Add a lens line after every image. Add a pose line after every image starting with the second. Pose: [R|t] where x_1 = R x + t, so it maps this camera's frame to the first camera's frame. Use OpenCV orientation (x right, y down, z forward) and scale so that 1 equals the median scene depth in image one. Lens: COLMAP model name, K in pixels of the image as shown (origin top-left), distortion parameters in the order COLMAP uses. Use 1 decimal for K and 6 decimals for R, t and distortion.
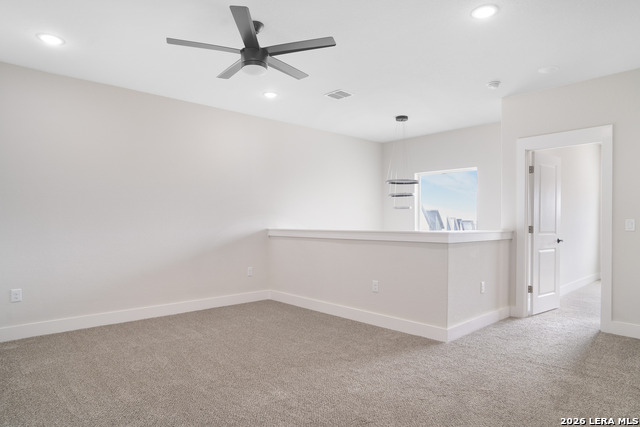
lens RADIAL K [[384.6, 0, 316.9], [0, 384.6, 216.4], [0, 0, 1]] dist [-0.050923, 0.034982]
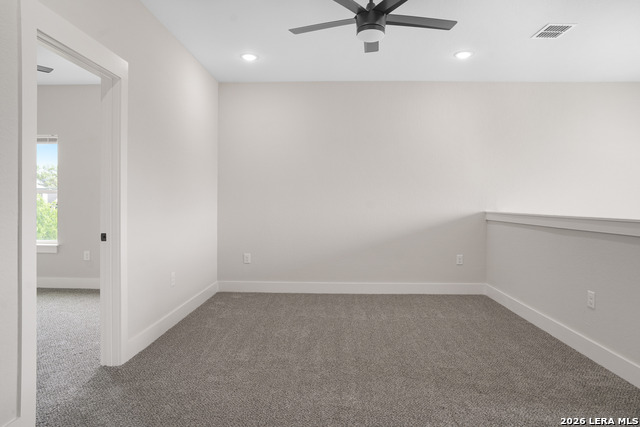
lens RADIAL K [[384.6, 0, 312.1], [0, 384.6, 195.3], [0, 0, 1]] dist [-0.050923, 0.034982]
pose [[0.720629, -0.009574, -0.693254, 0.297667], [0.004396, 0.999948, -0.009239, 0.003720], [0.693307, 0.003610, 0.720634, 0.206635]]
